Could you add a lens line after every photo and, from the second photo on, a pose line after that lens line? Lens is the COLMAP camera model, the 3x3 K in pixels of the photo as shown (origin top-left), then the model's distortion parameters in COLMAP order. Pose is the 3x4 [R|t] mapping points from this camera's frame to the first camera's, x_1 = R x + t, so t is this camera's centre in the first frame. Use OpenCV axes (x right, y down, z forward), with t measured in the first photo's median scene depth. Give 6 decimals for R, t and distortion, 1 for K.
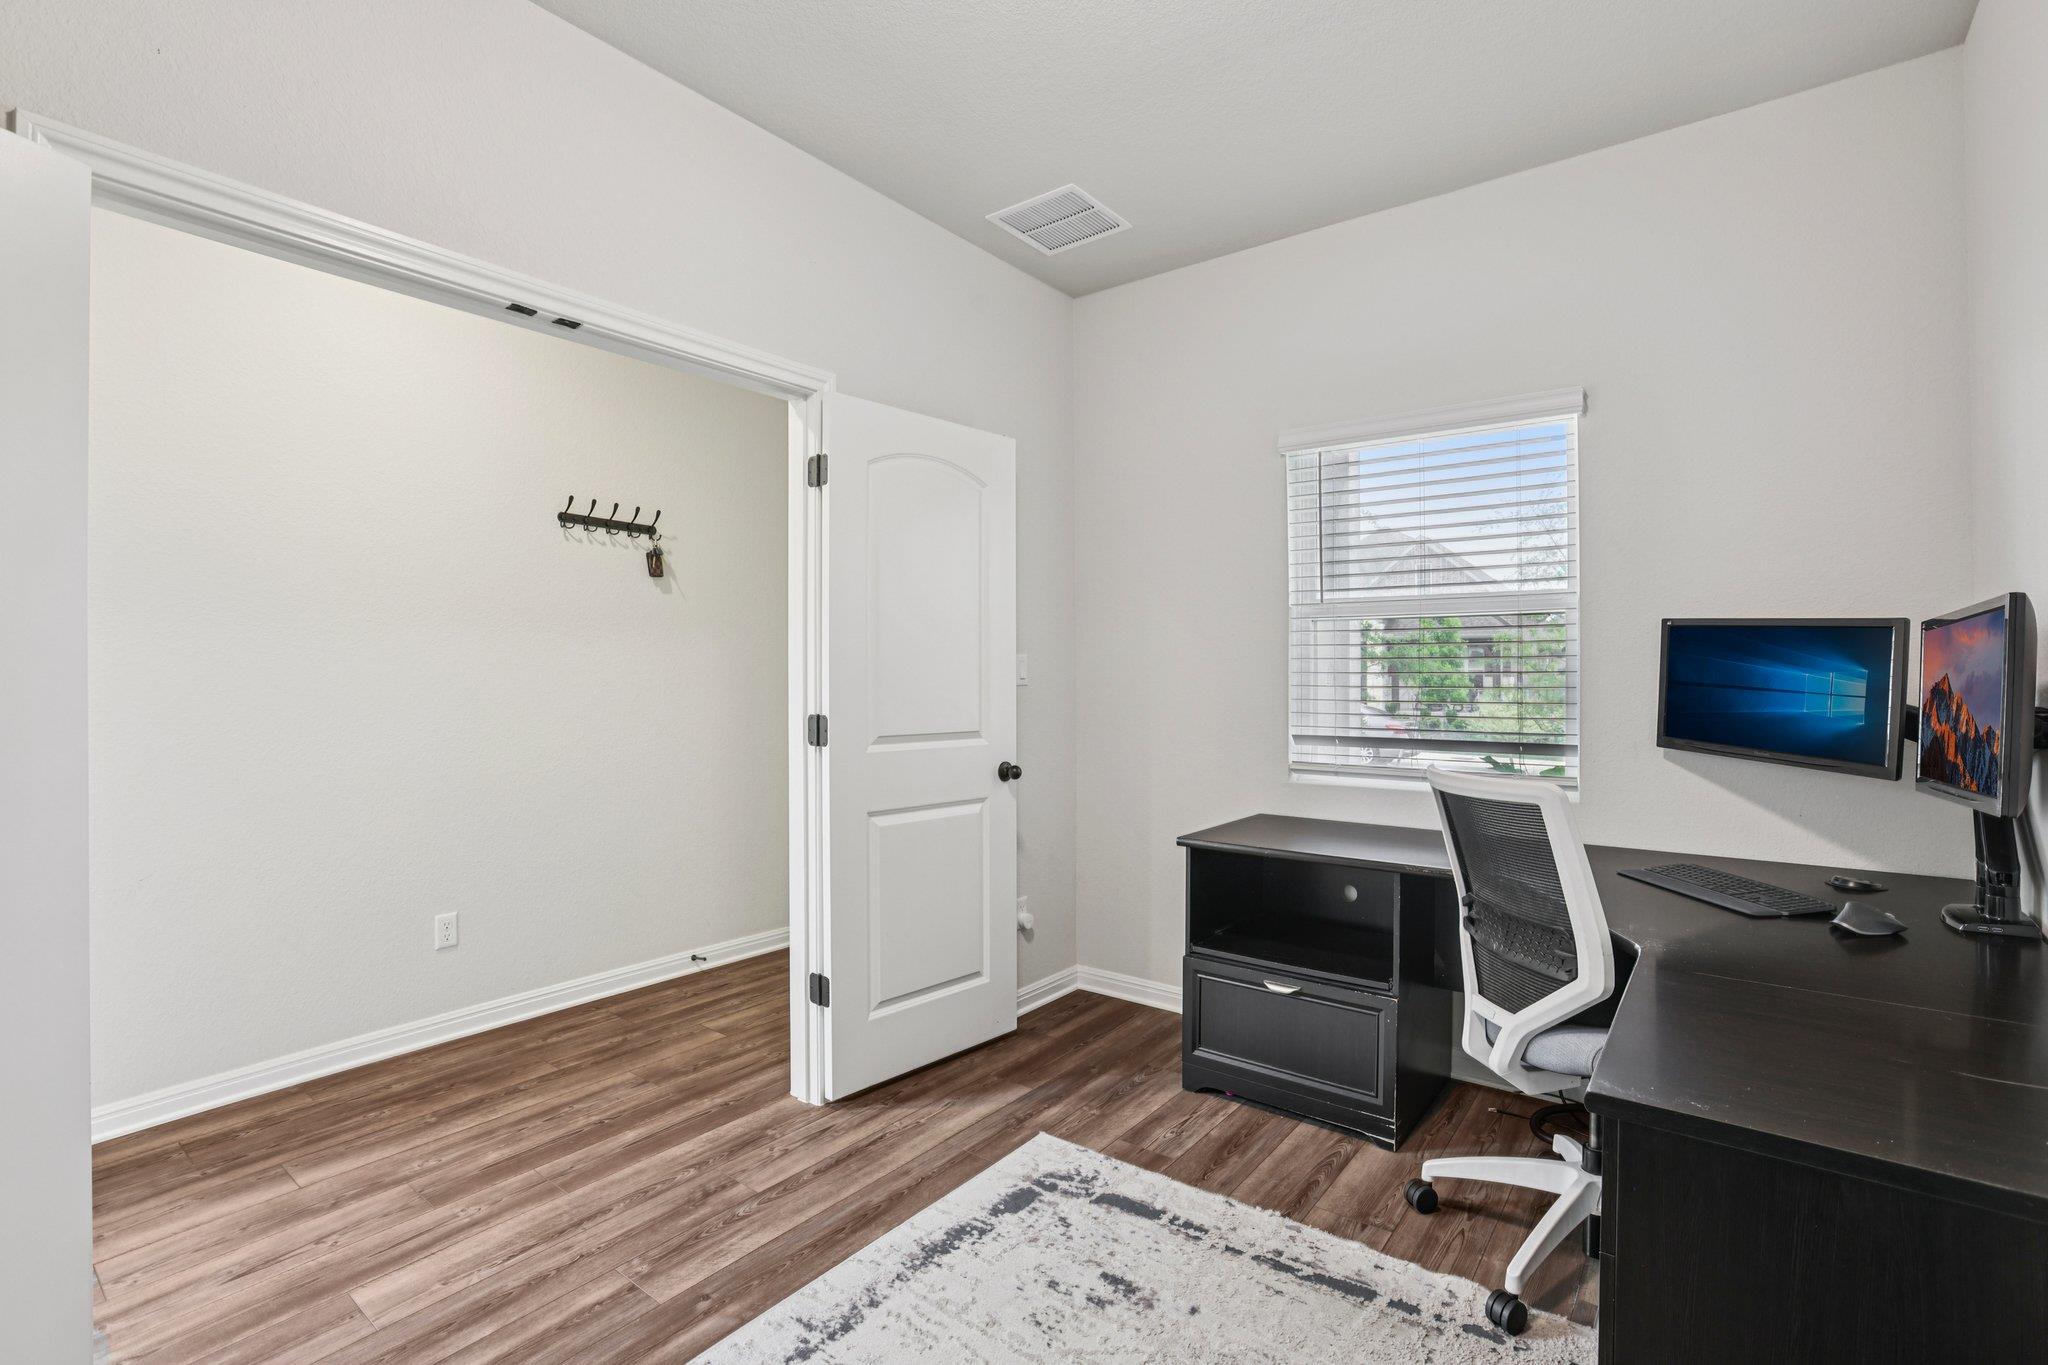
lens RADIAL K [[927.1, 0, 1034.2], [0, 927.1, 682.0], [0, 0, 1]] dist [-0.018134, 0.000885]
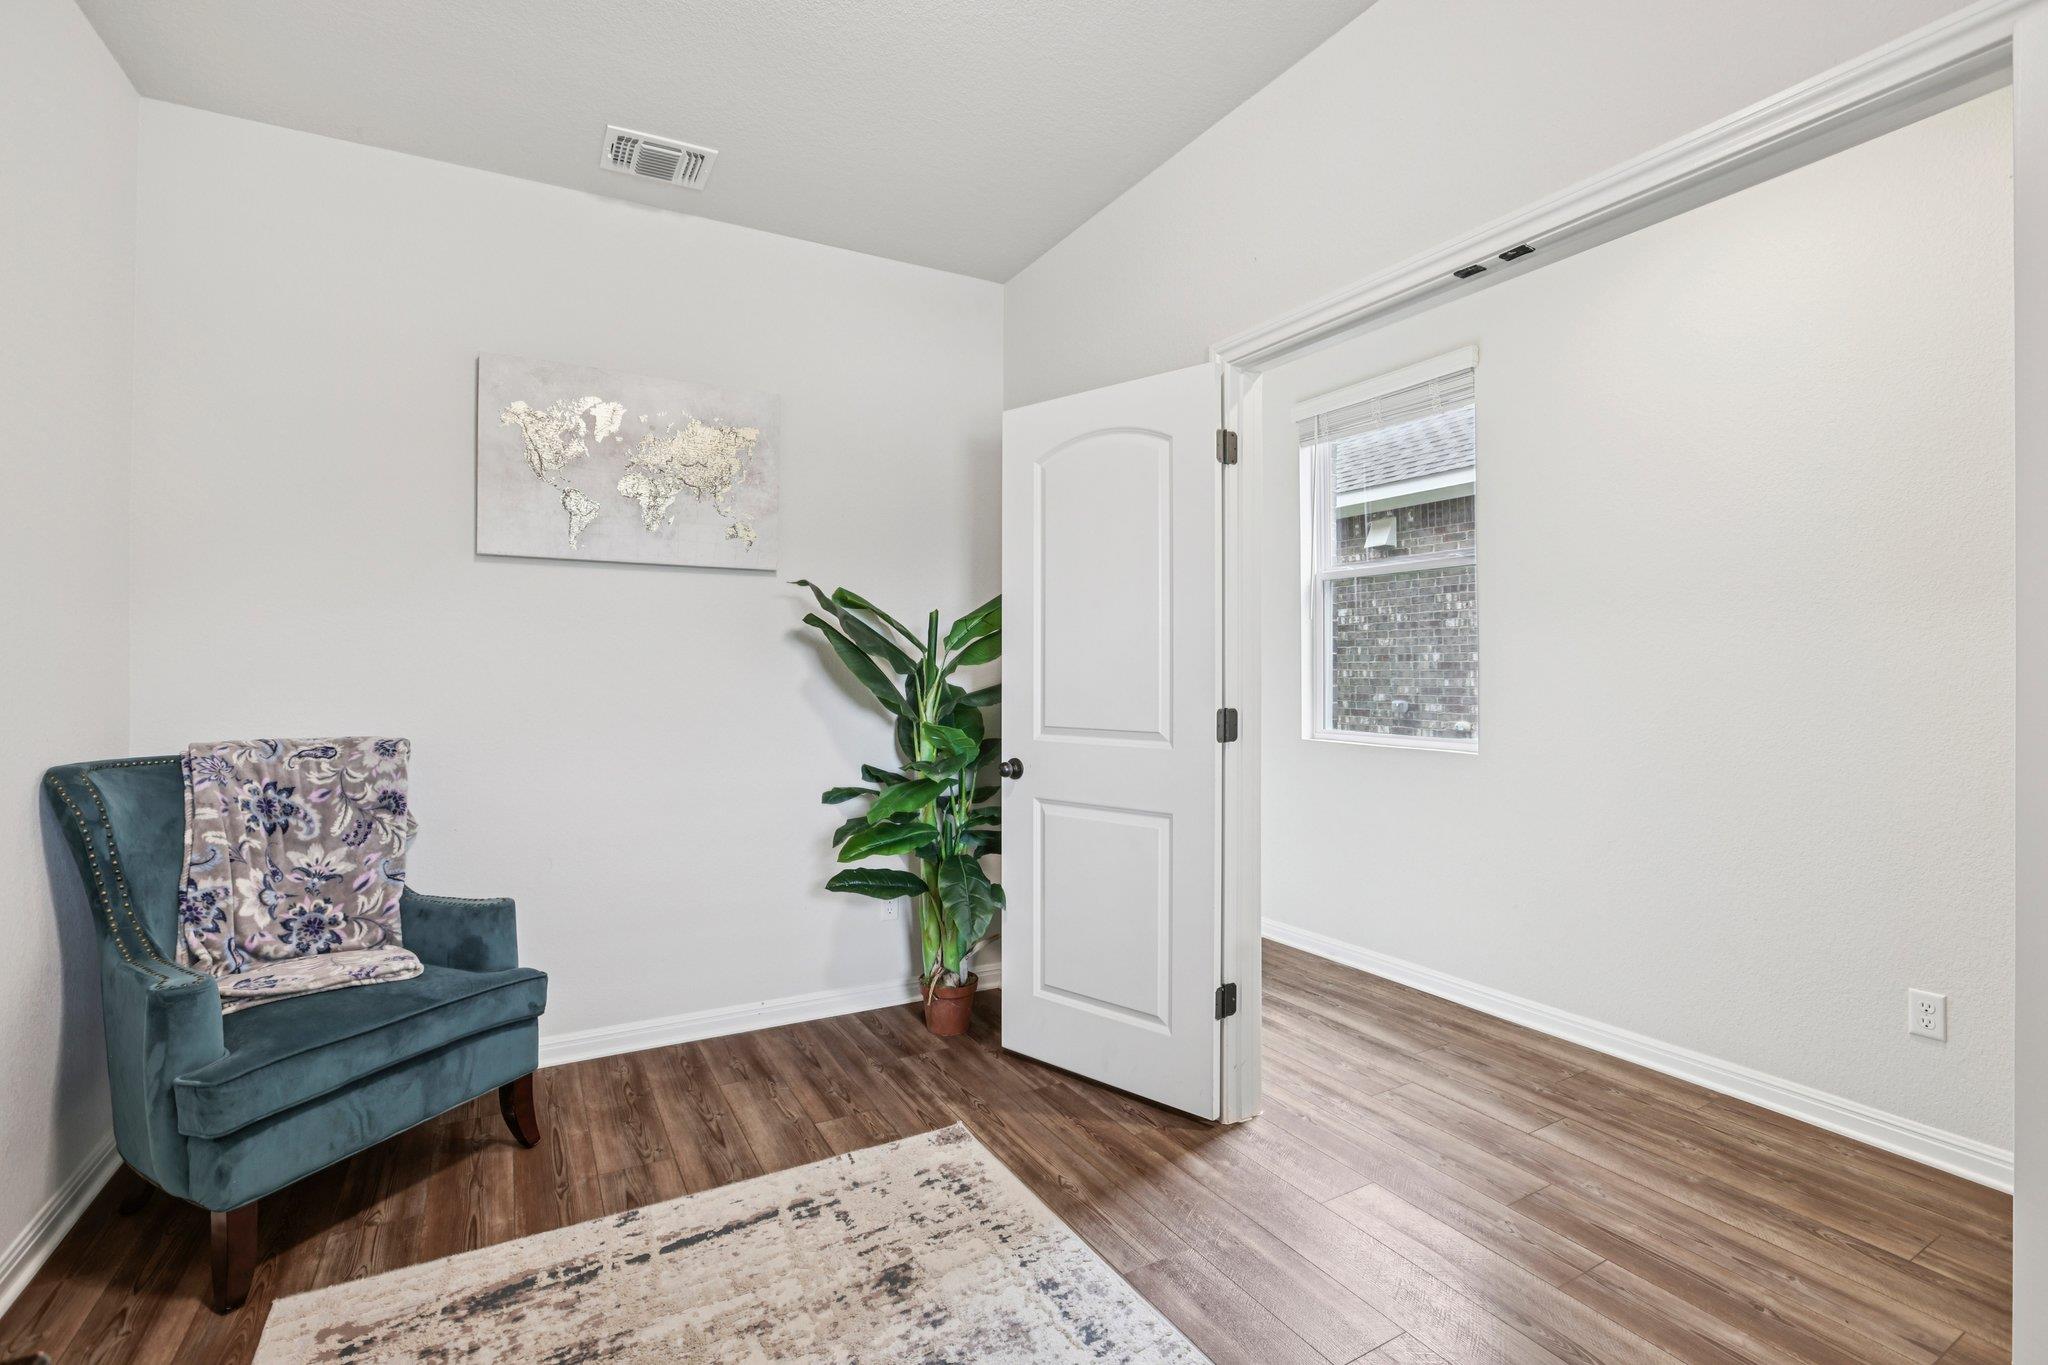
lens RADIAL K [[927.1, 0, 1032.7], [0, 927.1, 677.0], [0, 0, 1]] dist [-0.018134, 0.000885]
pose [[-0.384671, 0.019616, -0.922845, 0.378712], [-0.013987, 0.999536, 0.027076, -0.011777], [0.922948, 0.023324, -0.384218, 0.762442]]
